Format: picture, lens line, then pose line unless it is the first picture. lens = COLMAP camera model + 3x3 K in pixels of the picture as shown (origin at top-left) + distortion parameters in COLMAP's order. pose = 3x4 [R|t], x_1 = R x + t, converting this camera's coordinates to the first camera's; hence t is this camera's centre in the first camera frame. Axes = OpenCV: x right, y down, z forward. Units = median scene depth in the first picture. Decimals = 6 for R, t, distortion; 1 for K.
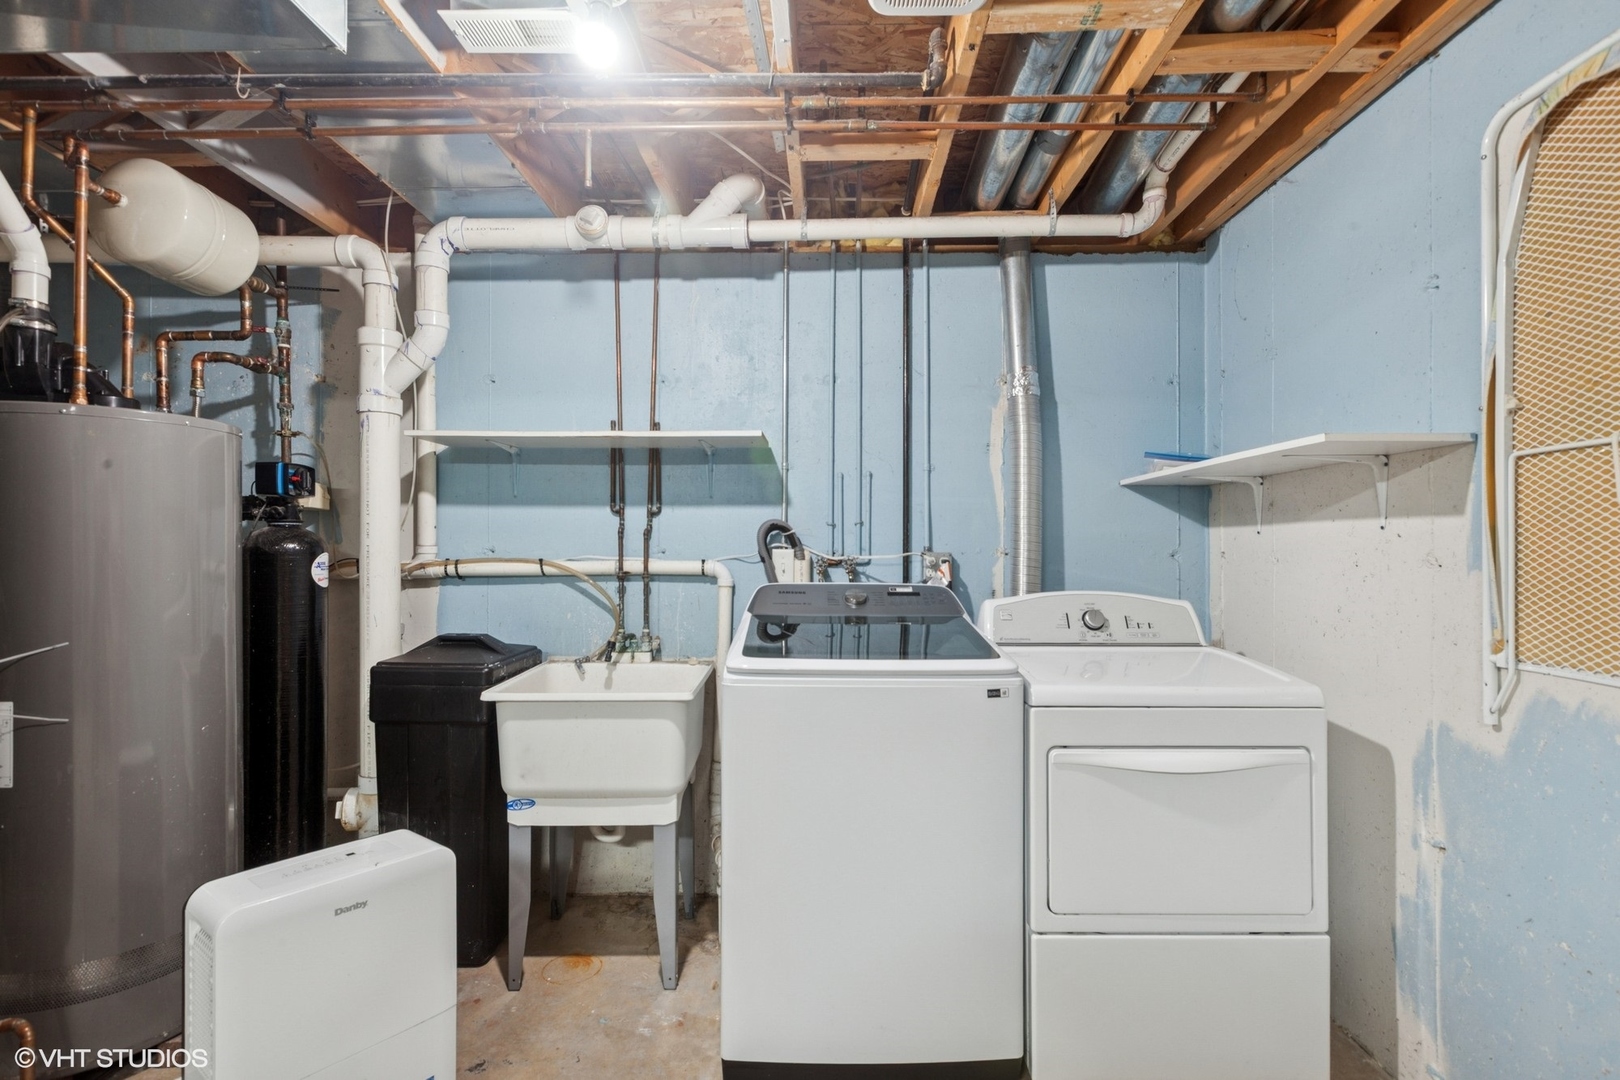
lens RADIAL K [[739.2, 0, 849.9], [0, 739.2, 536.2], [0, 0, 1]] dist [0.010022, -0.000374]
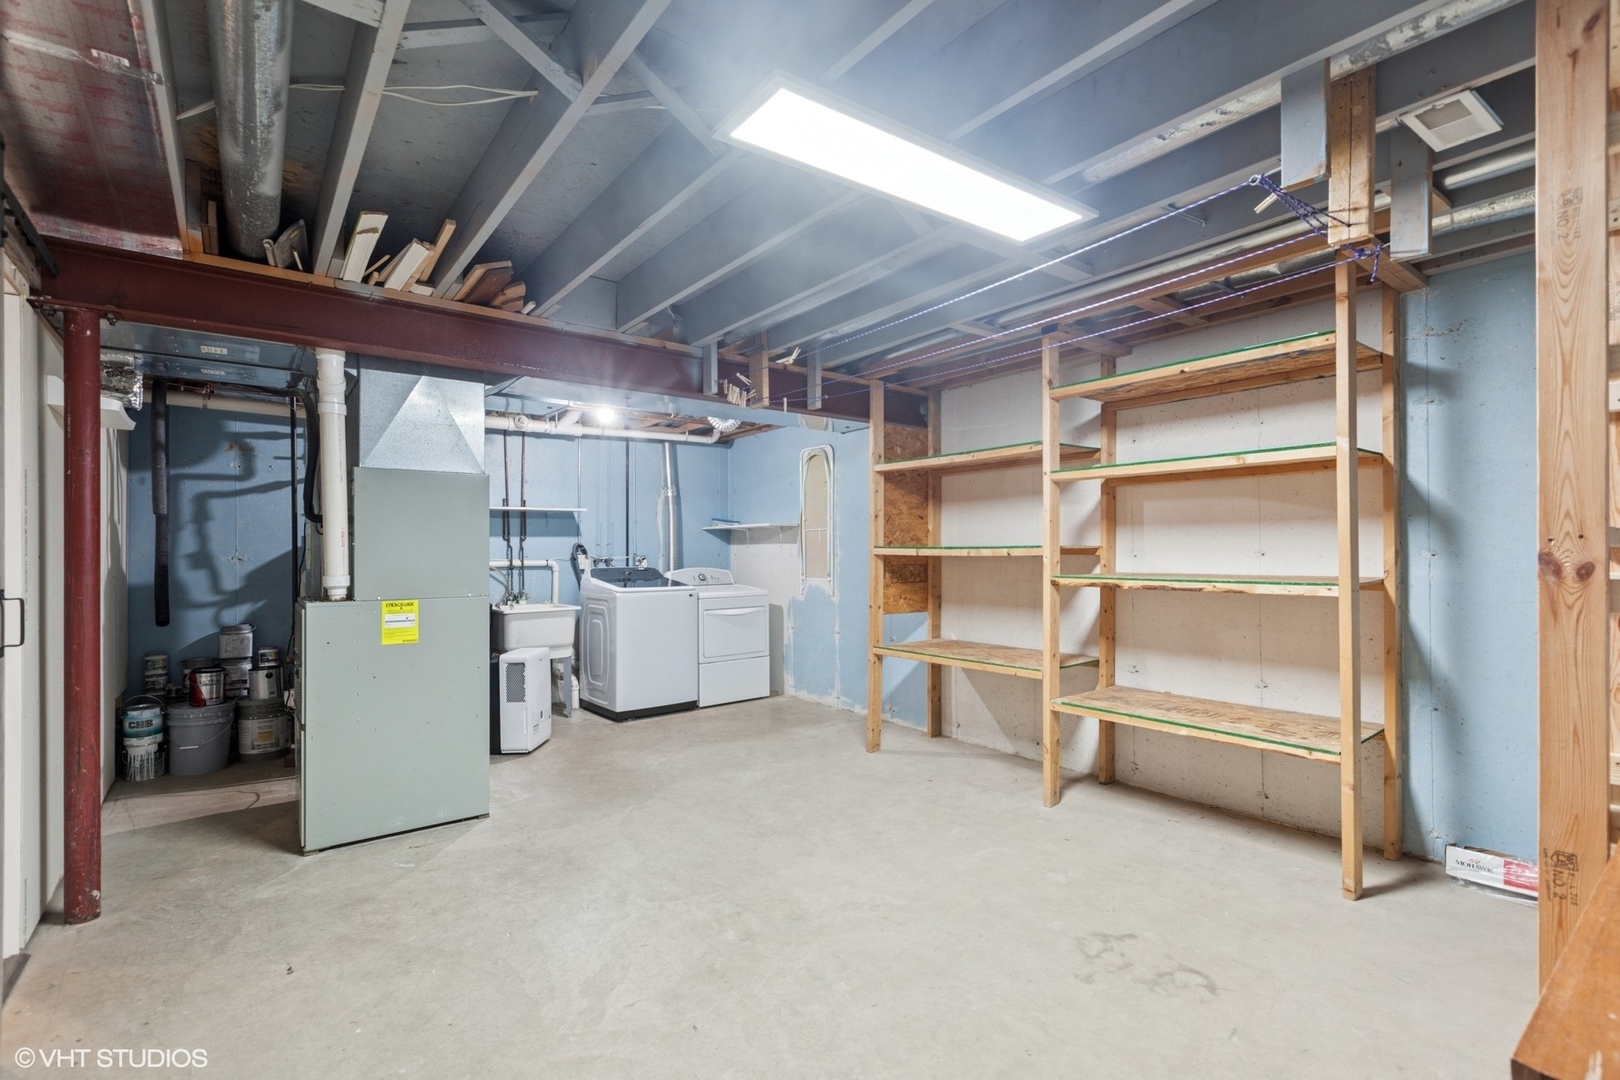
lens RADIAL K [[739.2, 0, 807.7], [0, 739.2, 542.8], [0, 0, 1]] dist [0.010022, -0.000374]
pose [[0.787593, -0.004017, 0.616182, -0.996733], [0.000850, 0.999985, 0.005433, -0.034839], [-0.616195, -0.003756, 0.787585, -1.365433]]
